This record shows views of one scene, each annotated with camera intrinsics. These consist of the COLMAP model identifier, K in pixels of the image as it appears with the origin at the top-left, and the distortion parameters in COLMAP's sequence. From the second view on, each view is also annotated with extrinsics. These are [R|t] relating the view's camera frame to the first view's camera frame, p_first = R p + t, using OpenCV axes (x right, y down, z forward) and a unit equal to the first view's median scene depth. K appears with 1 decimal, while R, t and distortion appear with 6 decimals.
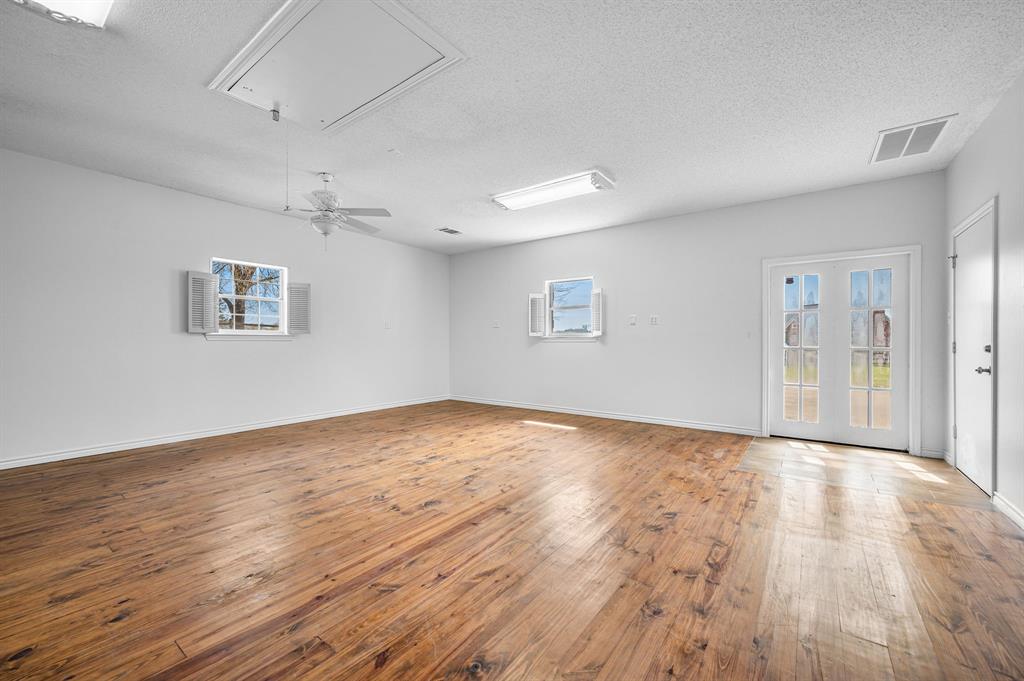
lens RADIAL K [[408.3, 0, 517.0], [0, 408.3, 342.1], [0, 0, 1]] dist [0.001474, 0.001073]
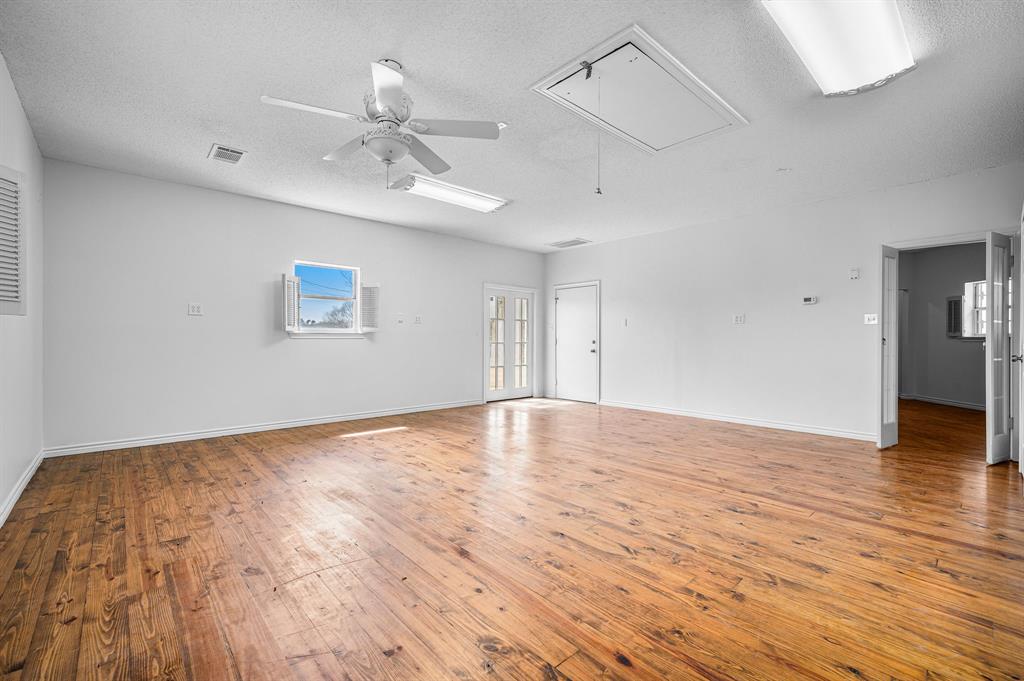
lens RADIAL K [[429.6, 0, 517.6], [0, 429.6, 340.3], [0, 0, 1]] dist [0.001105, 0.000318]
pose [[0.197452, -0.001882, 0.980311, -1.619419], [-0.002565, 0.999994, 0.002437, -0.000826], [-0.980309, -0.002995, 0.197446, 1.054265]]
